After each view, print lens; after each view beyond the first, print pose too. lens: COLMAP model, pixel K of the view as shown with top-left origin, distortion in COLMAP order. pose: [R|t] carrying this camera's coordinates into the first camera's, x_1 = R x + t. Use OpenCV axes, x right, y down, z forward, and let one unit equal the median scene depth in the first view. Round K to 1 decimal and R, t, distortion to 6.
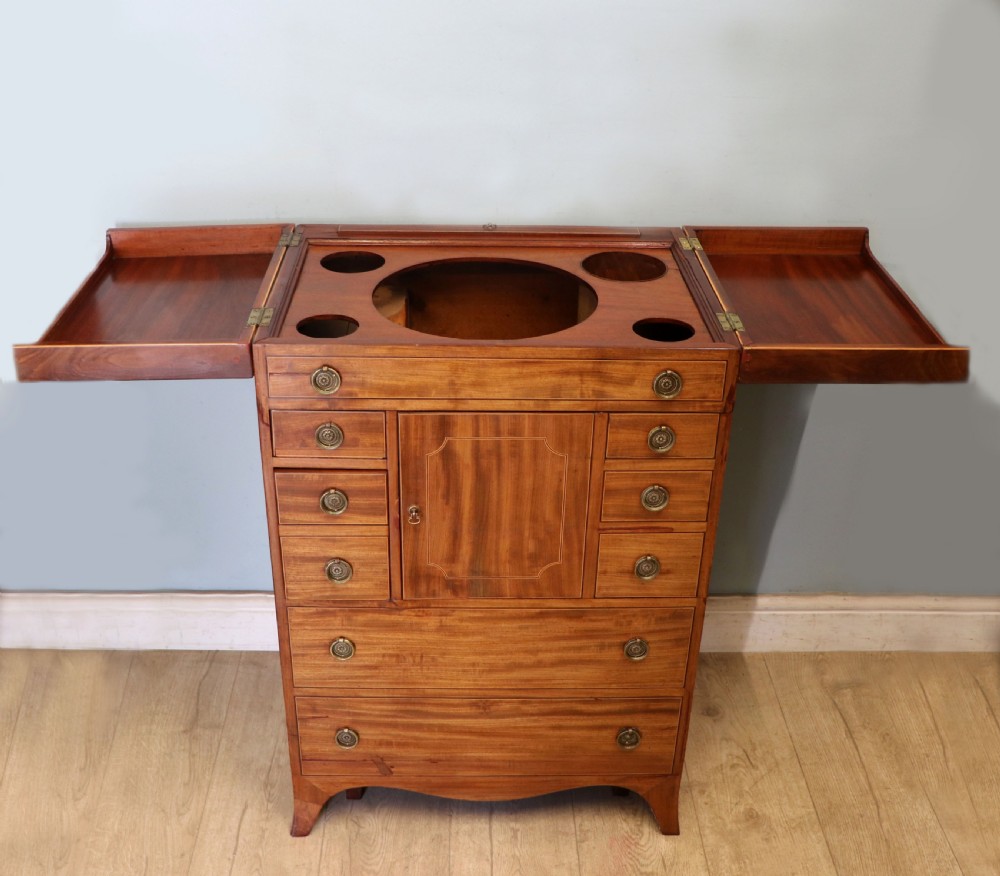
lens RADIAL K [[1113.8, 0, 470.4], [0, 1113.8, 458.2], [0, 0, 1]] dist [-0.111059, 0.000000]
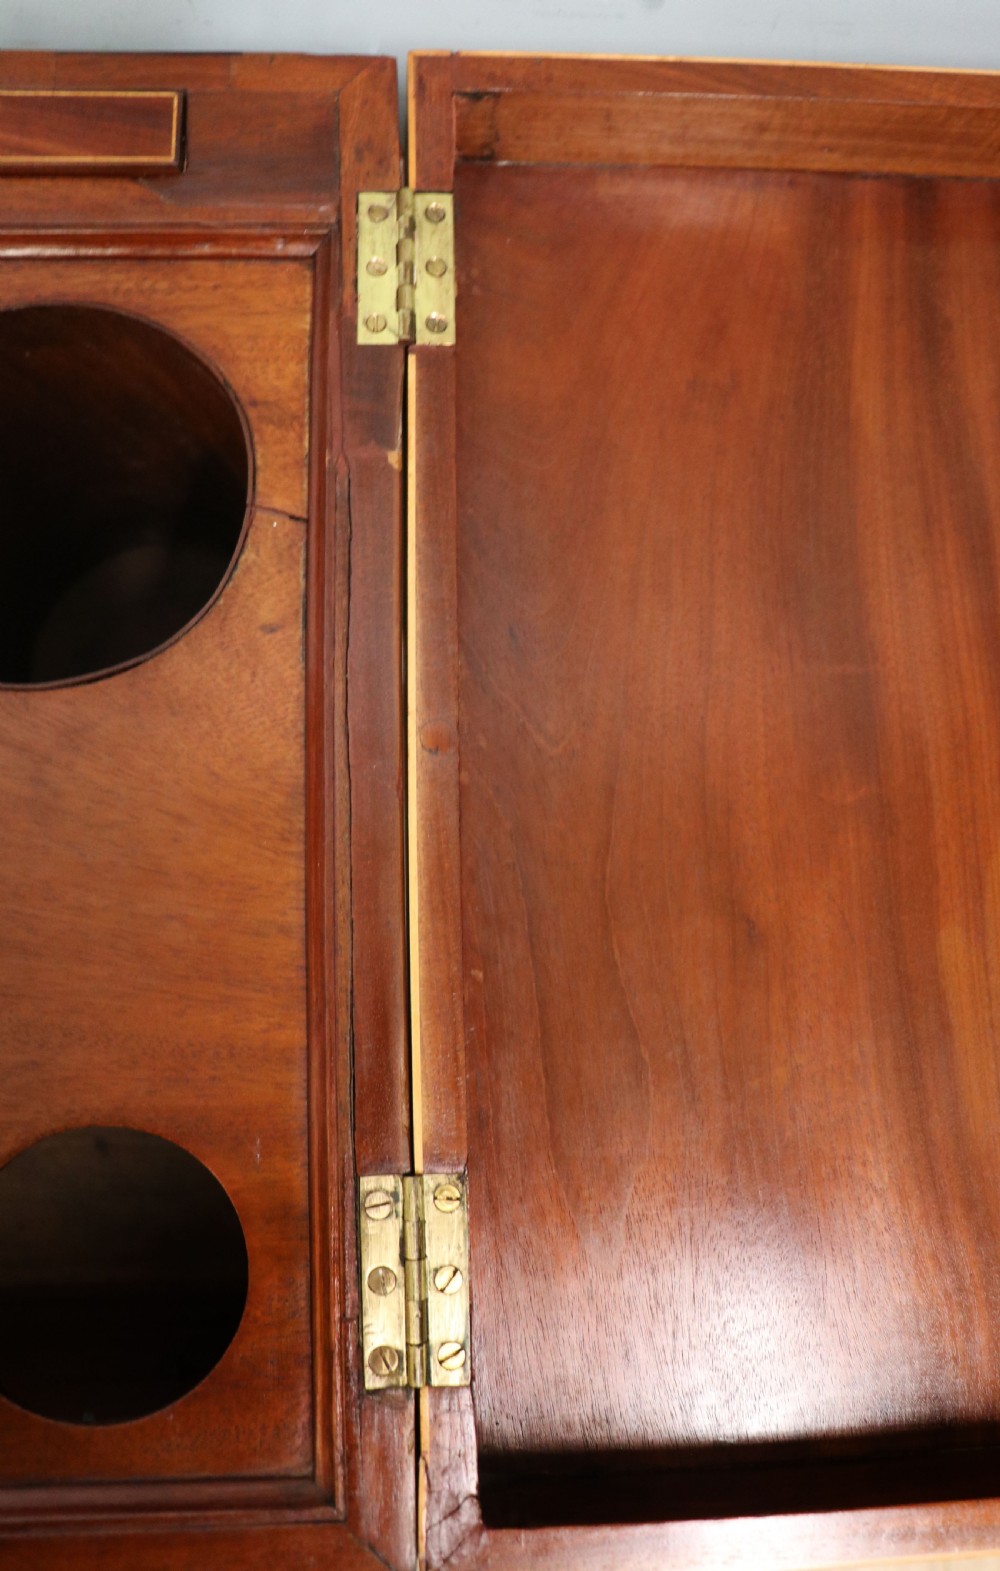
lens RADIAL K [[1487.7, 0, 534.6], [0, 1487.7, 693.5], [0, 0, 1]] dist [-0.122302, 0.000000]
pose [[0.995569, -0.004084, 0.093944, 0.206109], [-0.064598, 0.696292, 0.714845, -0.350407], [-0.068332, -0.717747, 0.692943, 0.787969]]
